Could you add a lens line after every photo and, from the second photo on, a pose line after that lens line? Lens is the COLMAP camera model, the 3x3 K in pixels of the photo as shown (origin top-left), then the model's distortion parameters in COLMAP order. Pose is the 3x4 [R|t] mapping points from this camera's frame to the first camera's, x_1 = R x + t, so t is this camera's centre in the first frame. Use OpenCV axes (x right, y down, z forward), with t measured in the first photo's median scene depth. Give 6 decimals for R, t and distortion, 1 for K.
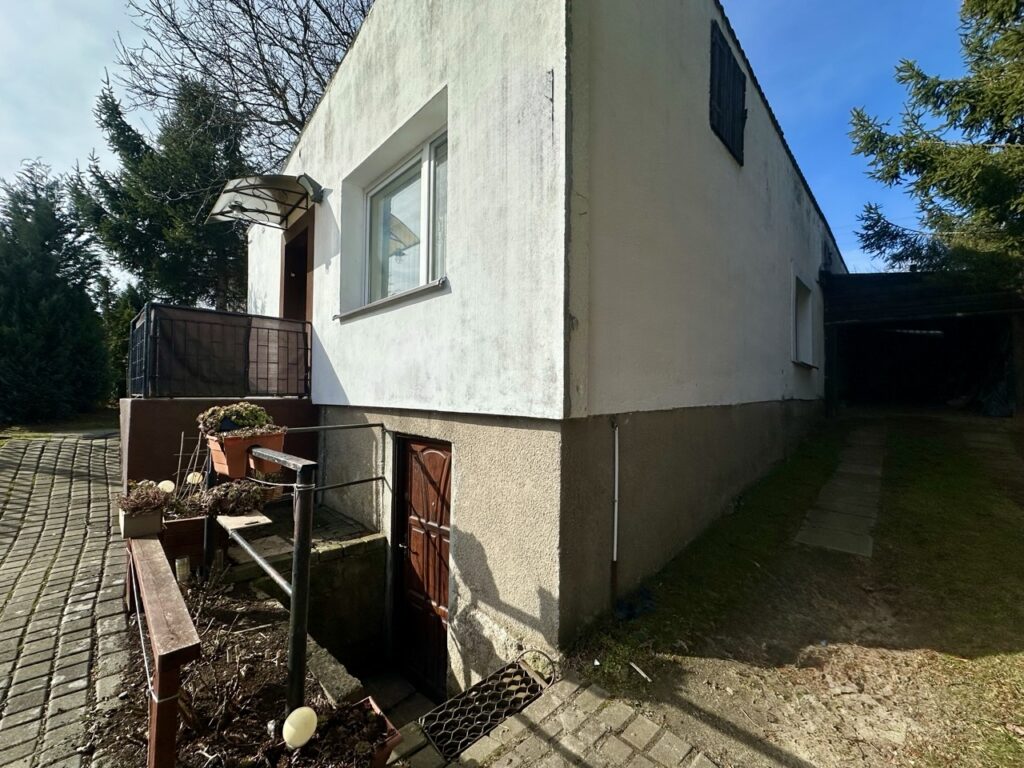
lens RADIAL K [[408.3, 0, 511.3], [0, 408.3, 384.1], [0, 0, 1]] dist [-0.001860, 0.000086]
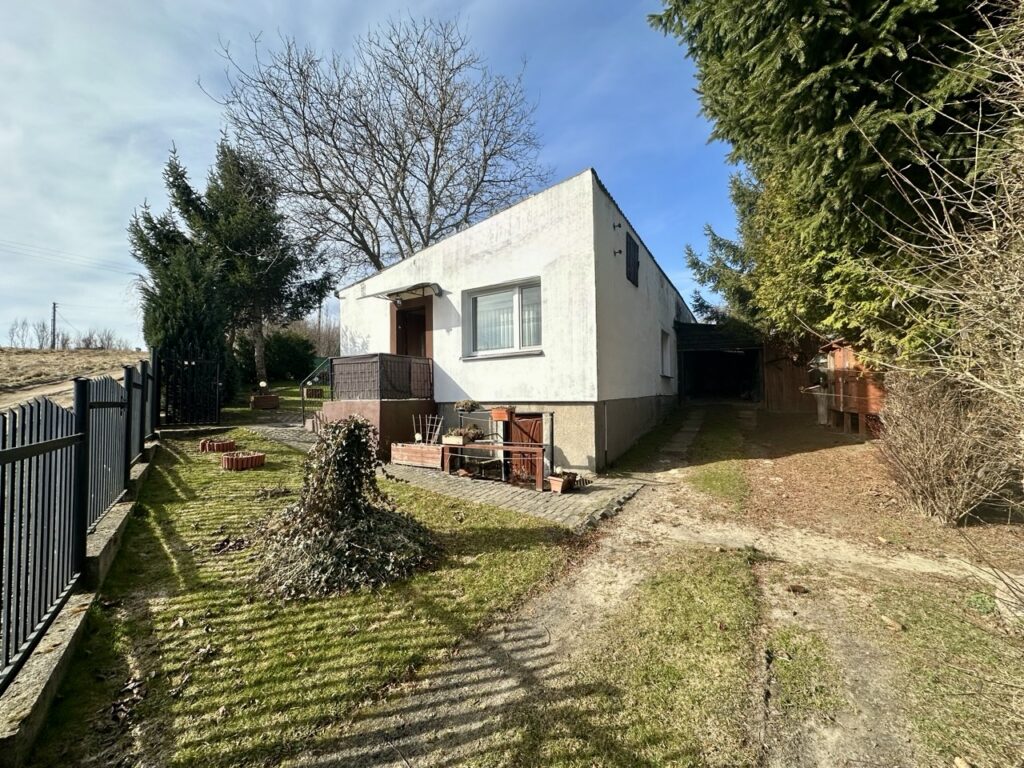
lens RADIAL K [[408.3, 0, 512.0], [0, 408.3, 382.4], [0, 0, 1]] dist [-0.001860, 0.000086]
pose [[0.969728, -0.011944, 0.243893, -0.887006], [0.014396, 0.999862, -0.008273, -0.032858], [-0.243761, 0.011533, 0.969767, -1.345579]]
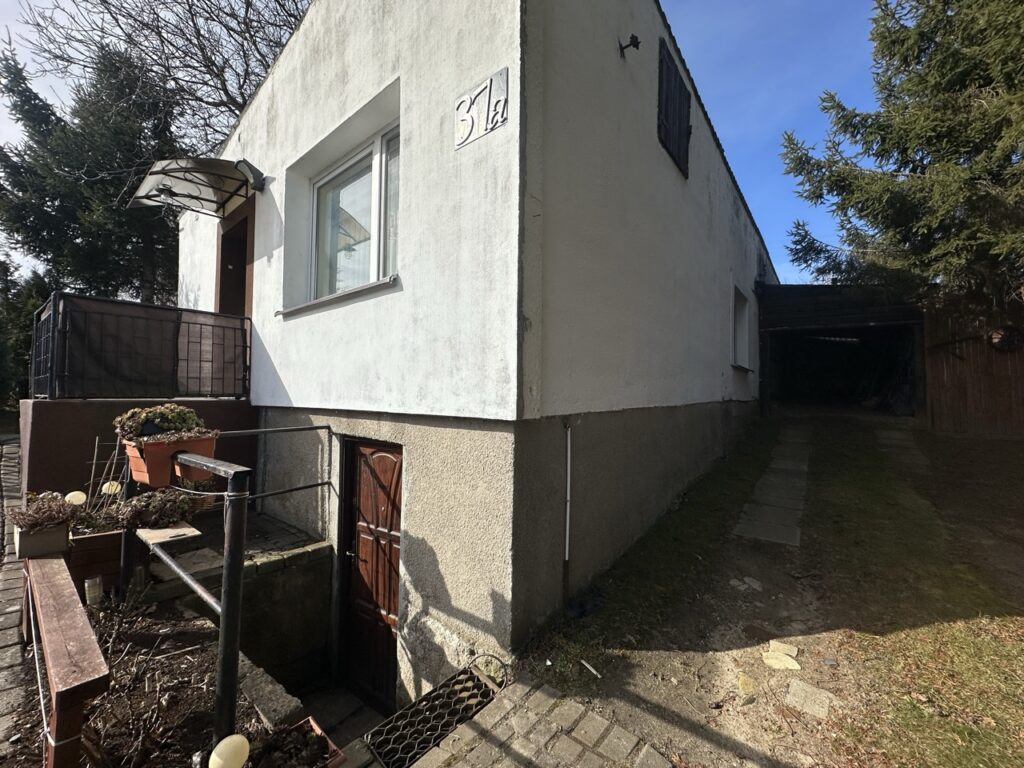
lens RADIAL K [[408.3, 0, 511.7], [0, 408.3, 384.1], [0, 0, 1]] dist [-0.001860, 0.000086]
pose [[0.993941, 0.004242, 0.109836, 0.003978], [-0.003930, 0.999988, -0.003056, 0.000329], [-0.109847, 0.002606, 0.993945, 0.006697]]
